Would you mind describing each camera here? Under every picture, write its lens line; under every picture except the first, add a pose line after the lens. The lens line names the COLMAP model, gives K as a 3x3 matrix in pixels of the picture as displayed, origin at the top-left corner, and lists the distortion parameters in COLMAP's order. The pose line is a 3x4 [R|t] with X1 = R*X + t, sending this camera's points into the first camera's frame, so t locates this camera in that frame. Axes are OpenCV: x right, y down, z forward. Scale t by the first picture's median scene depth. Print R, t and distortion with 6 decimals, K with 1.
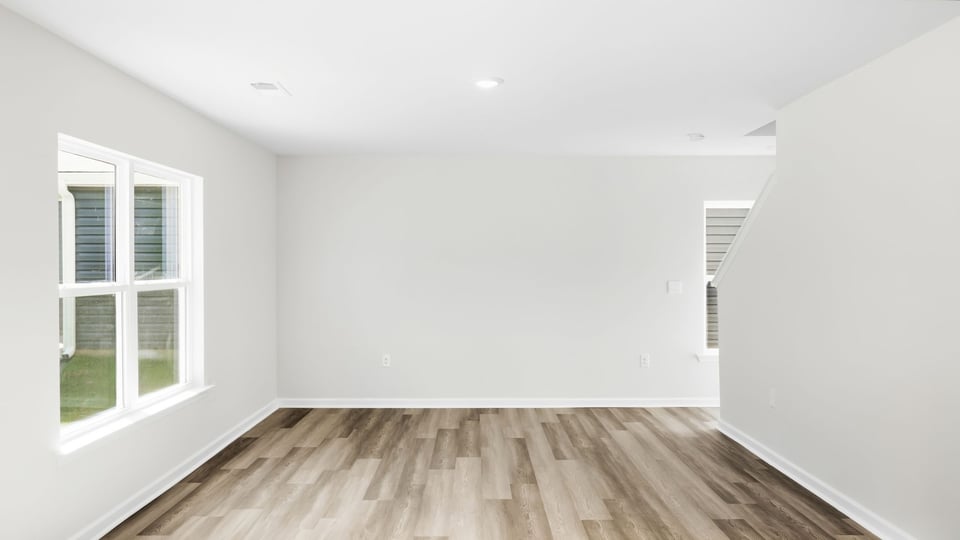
lens RADIAL K [[726.3, 0, 470.1], [0, 726.3, 269.2], [0, 0, 1]] dist [0.015641, 0.003363]
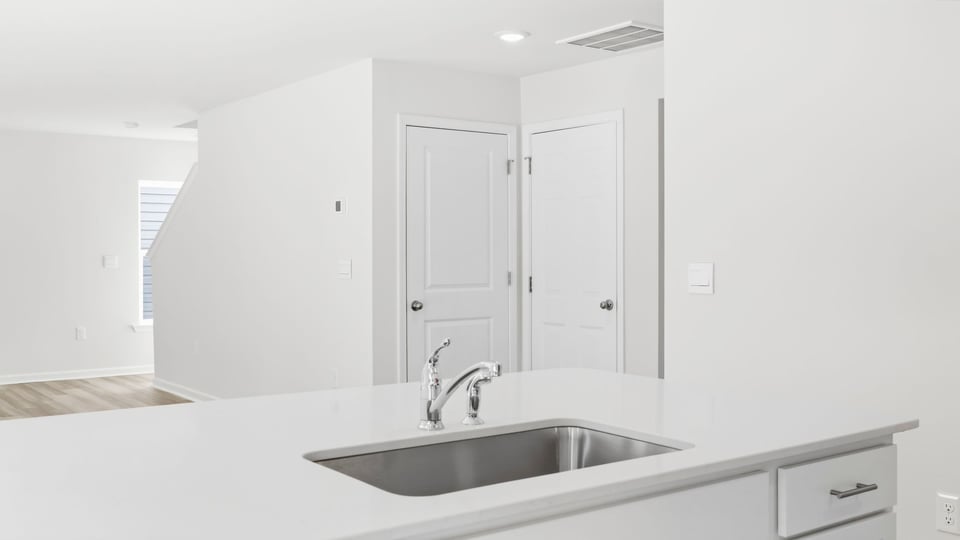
lens RADIAL K [[966.0, 0, 479.2], [0, 966.0, 265.3], [0, 0, 1]] dist [0.026814, 0.000000]
pose [[0.796779, -0.009443, 0.604197, -0.173837], [0.002113, 0.999915, 0.012840, 0.016803], [-0.604267, -0.008954, 0.796731, -0.536715]]
